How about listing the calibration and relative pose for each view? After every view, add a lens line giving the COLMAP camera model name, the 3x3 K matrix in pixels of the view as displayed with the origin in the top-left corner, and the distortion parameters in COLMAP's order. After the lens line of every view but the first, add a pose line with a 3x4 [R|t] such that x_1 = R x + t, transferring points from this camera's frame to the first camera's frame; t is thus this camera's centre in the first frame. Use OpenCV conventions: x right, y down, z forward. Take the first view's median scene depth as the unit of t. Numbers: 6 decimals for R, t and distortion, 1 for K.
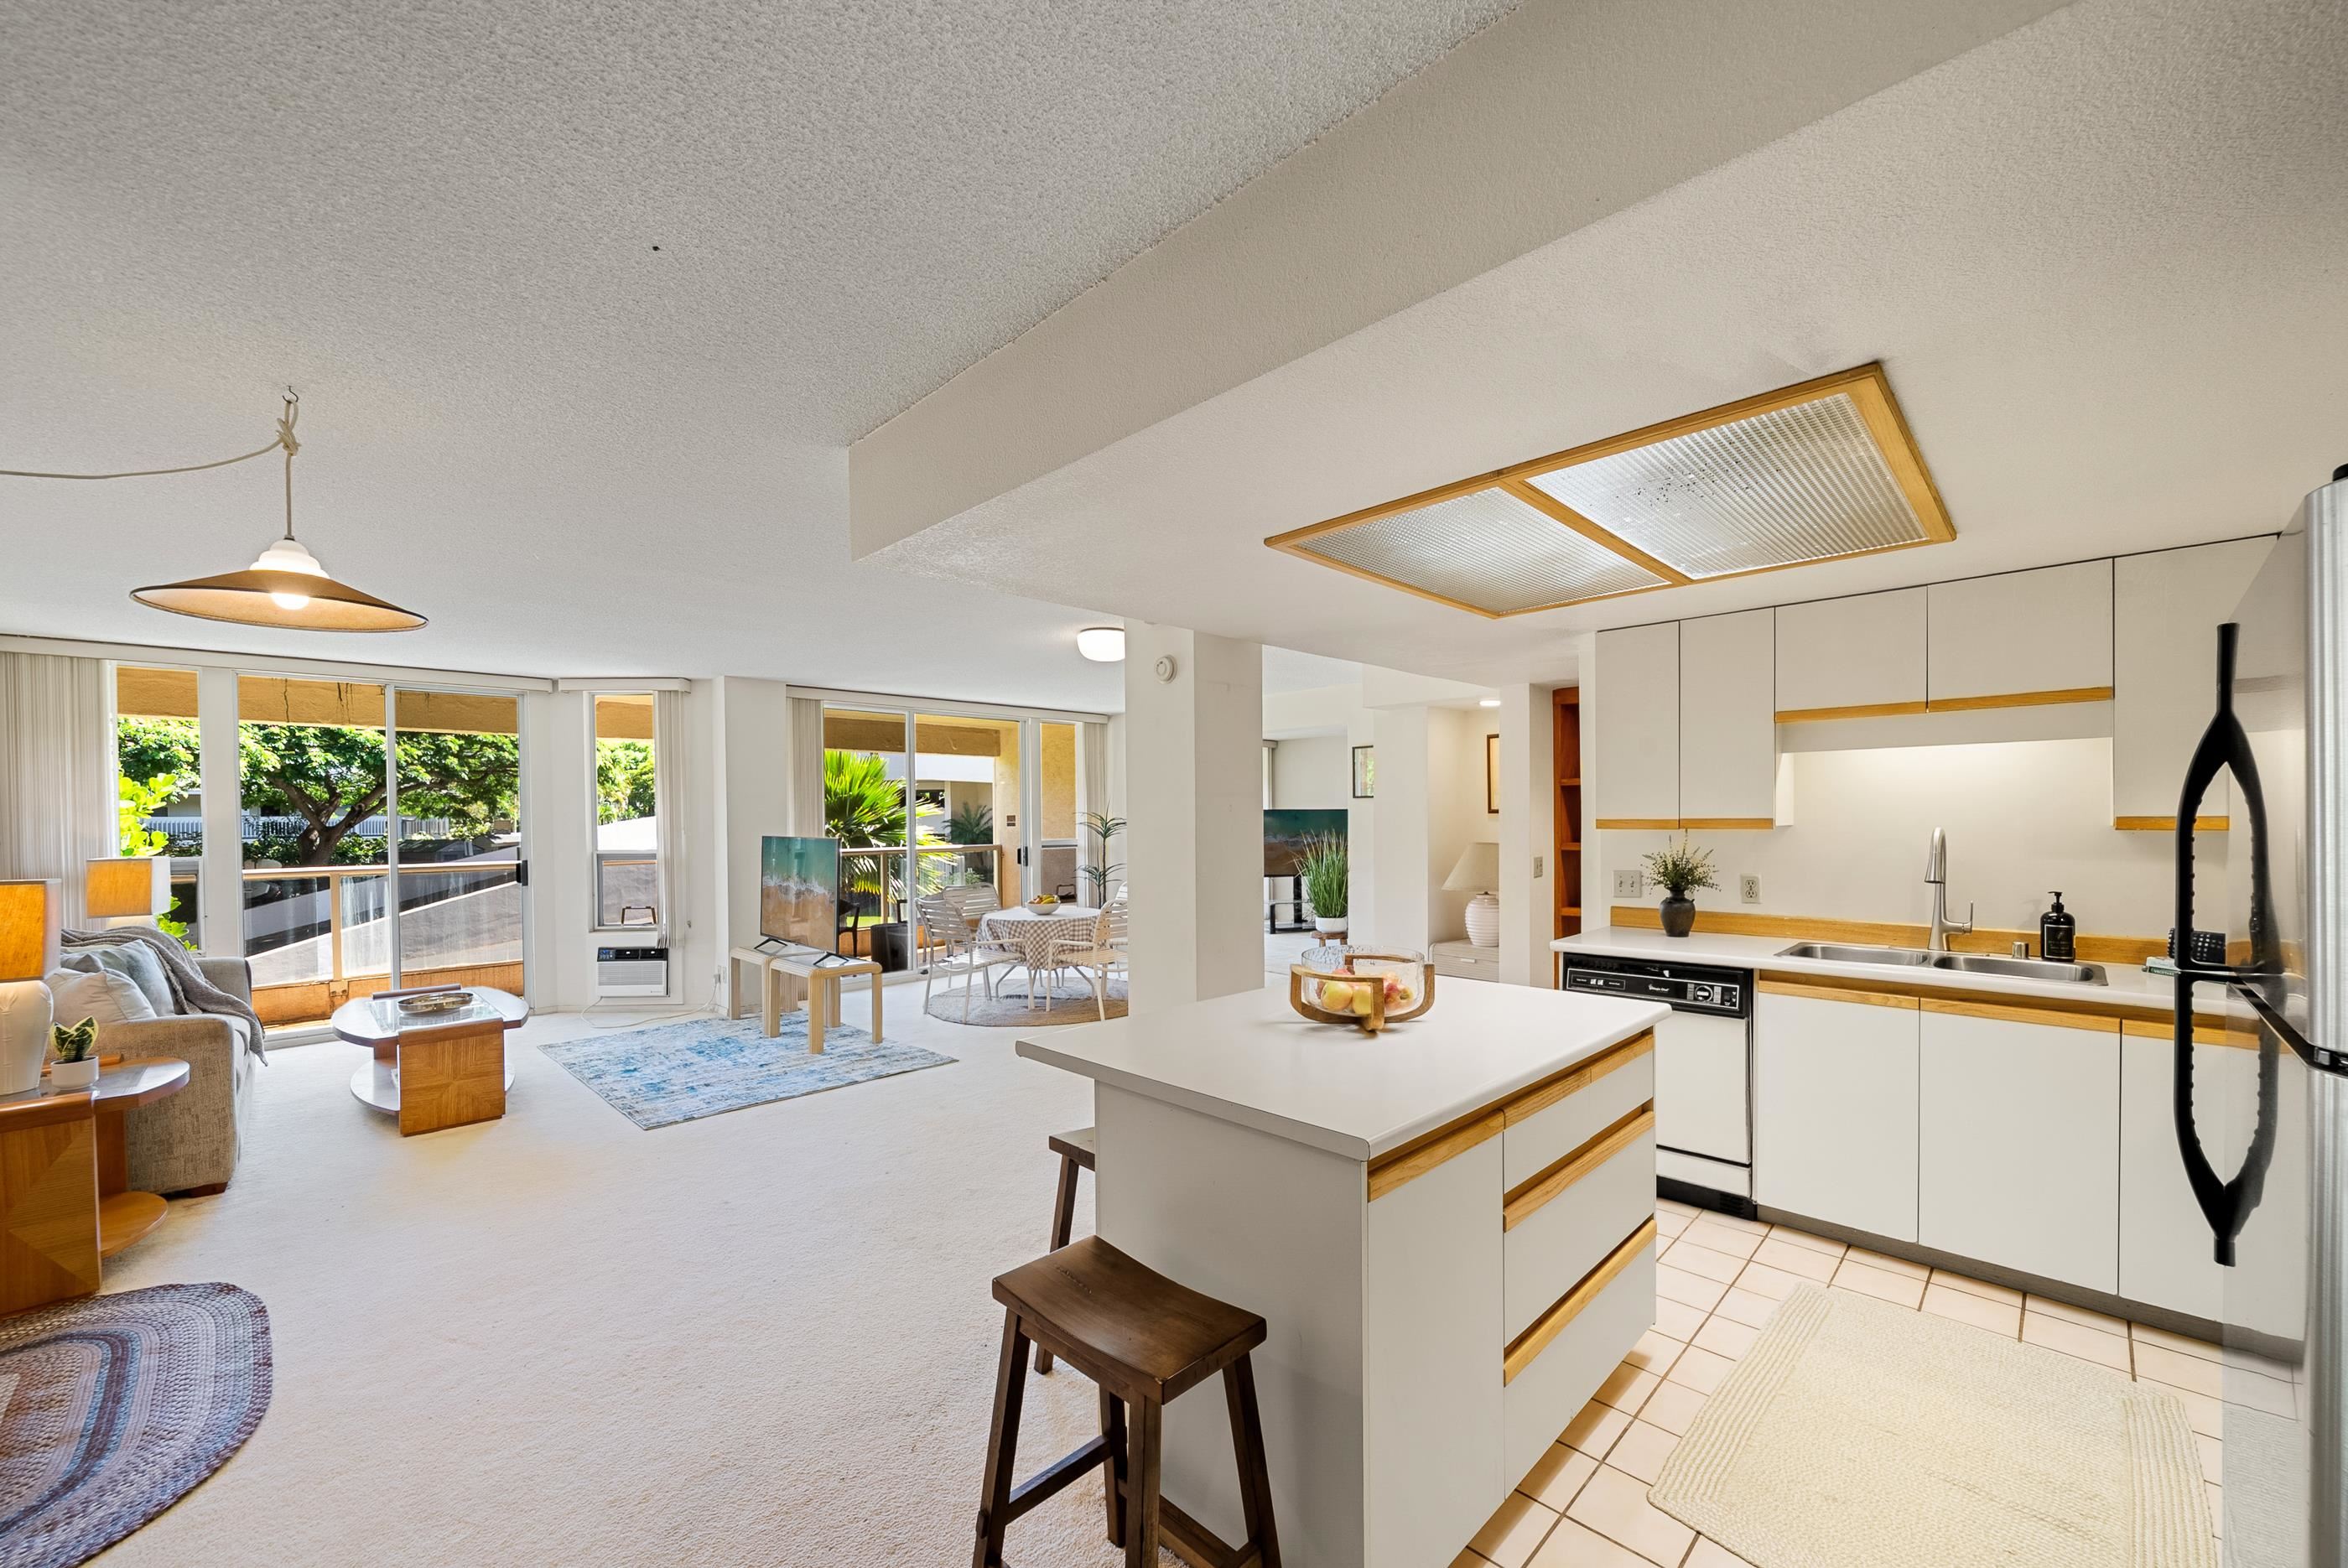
lens RADIAL K [[915.6, 0, 1173.7], [0, 915.6, 823.0], [0, 0, 1]] dist [0.000597, -0.000032]
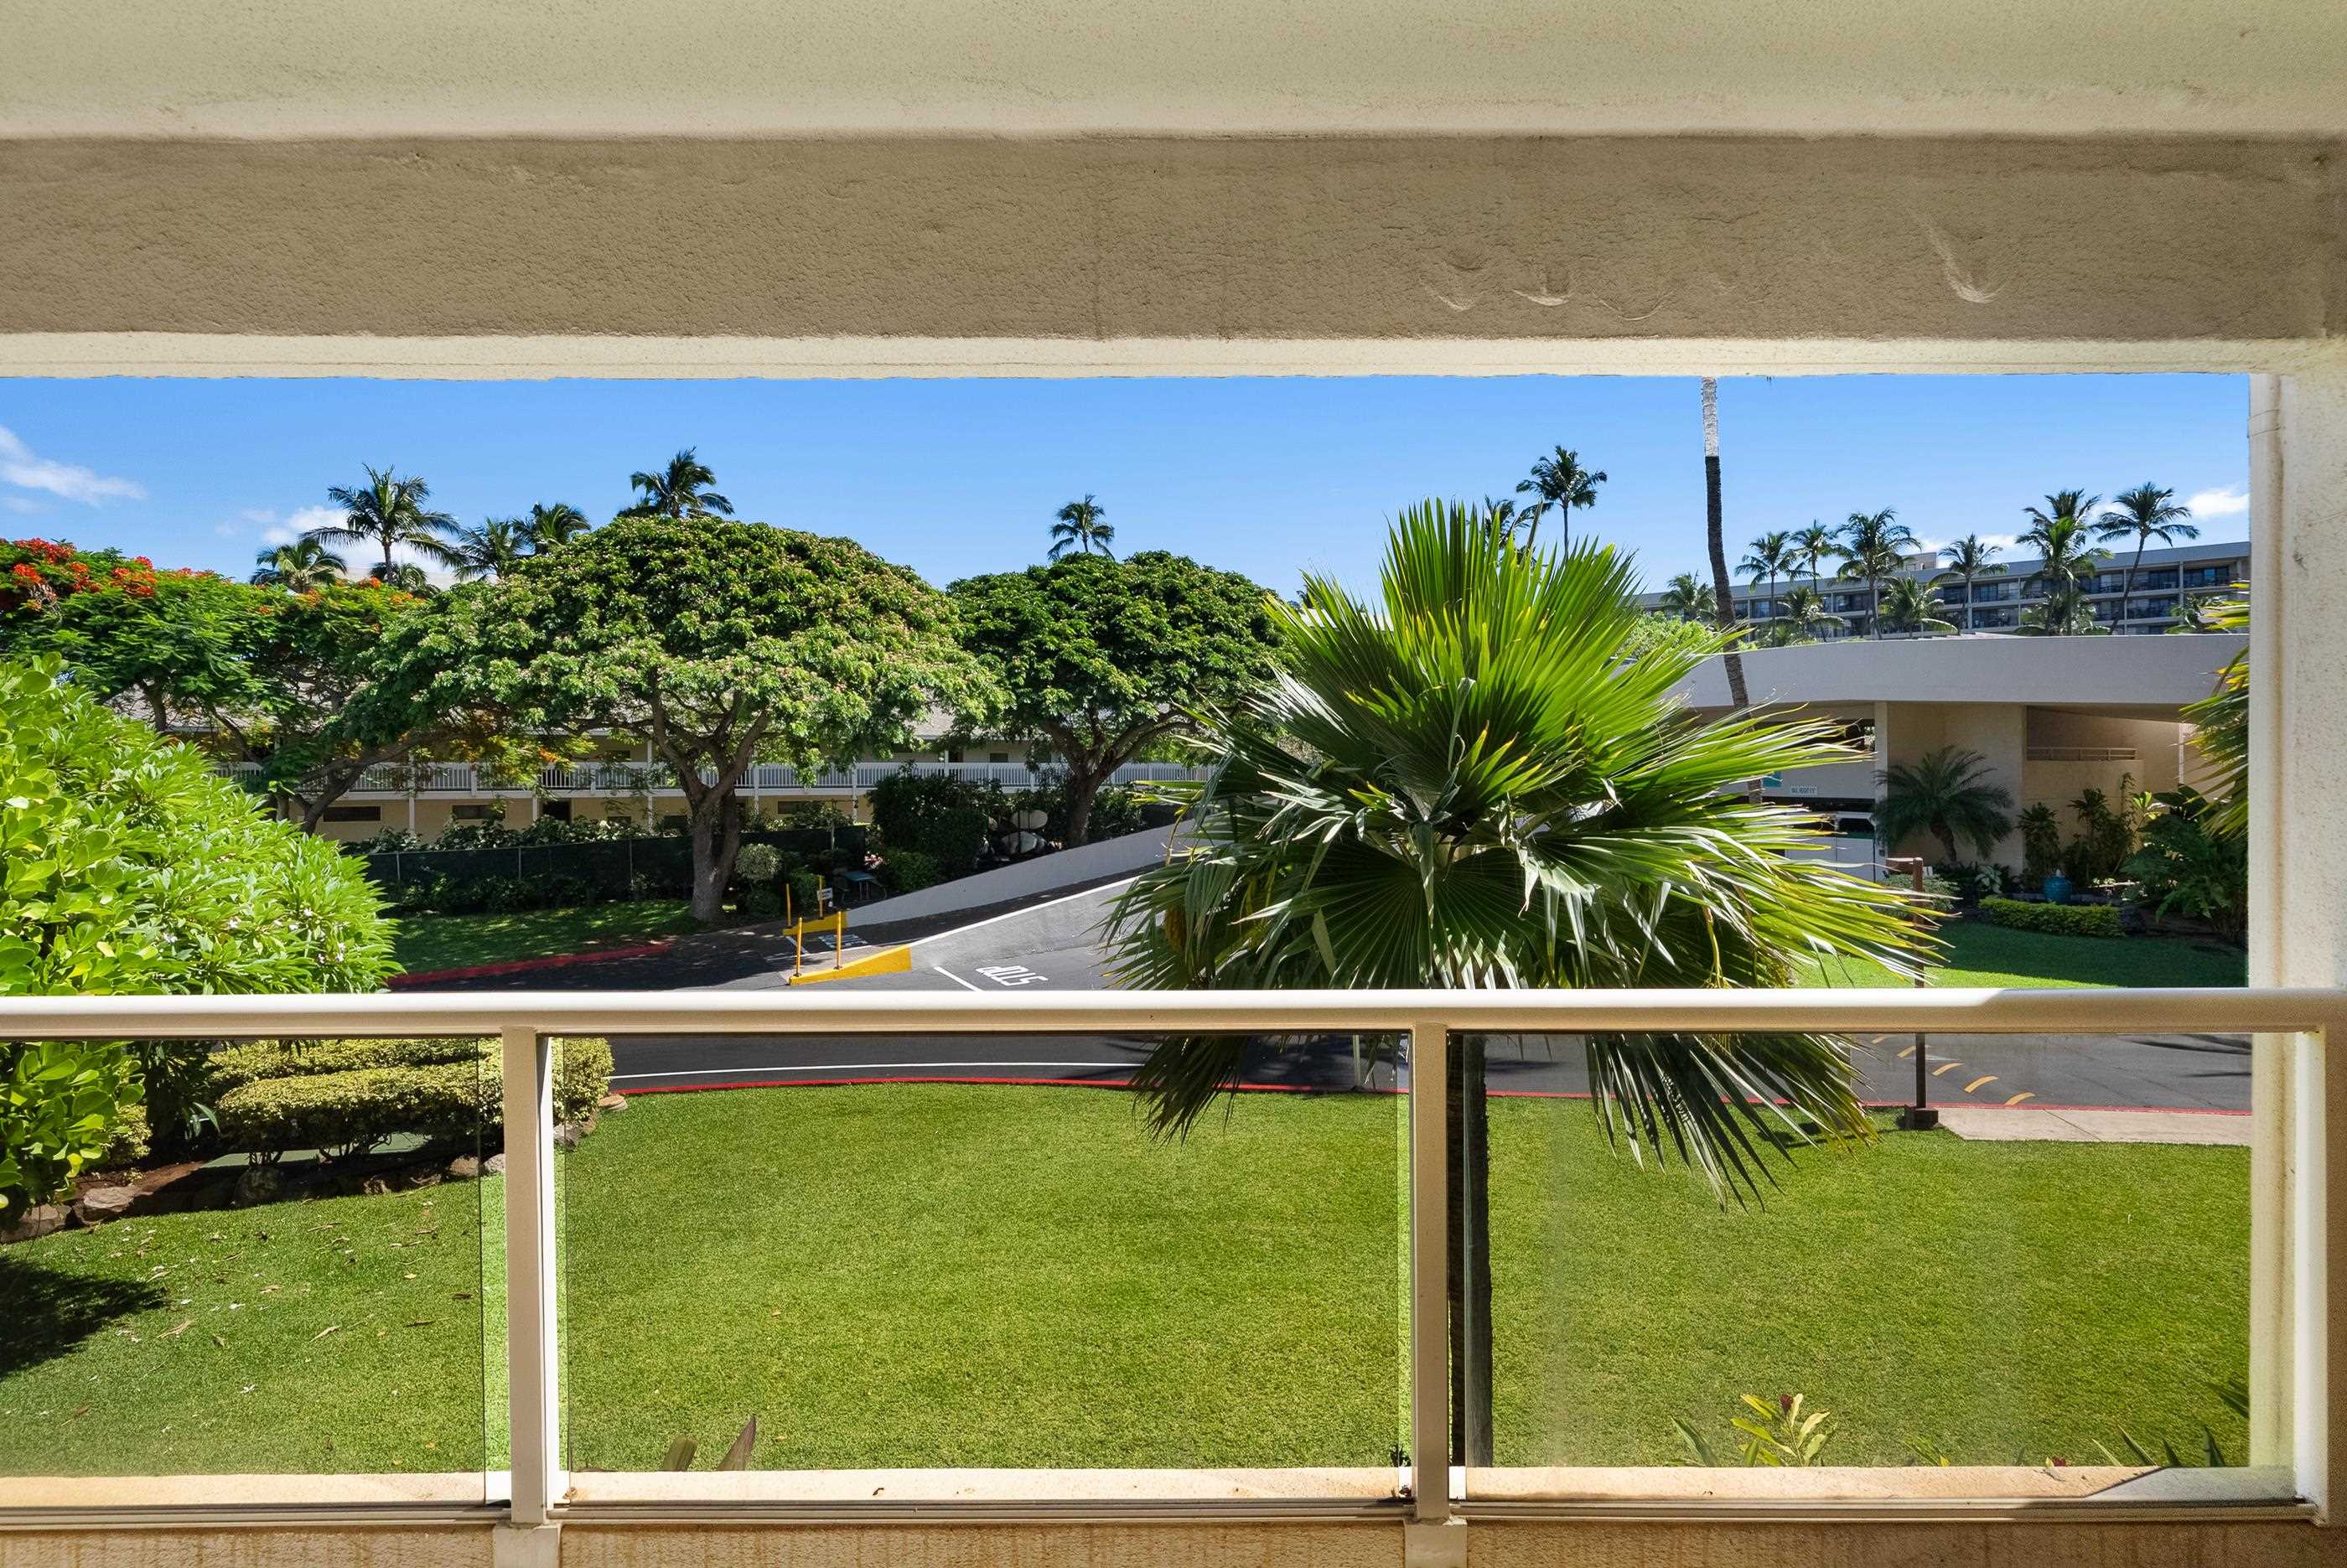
lens RADIAL K [[1186.3, 0, 1183.8], [0, 1186.3, 778.6], [0, 0, 1]] dist [0.000499, 0.001565]
pose [[0.716141, 0.010805, -0.697872, -0.304953], [-0.006799, 0.999941, 0.008504, -0.012350], [0.697923, -0.001345, 0.716172, 1.208815]]
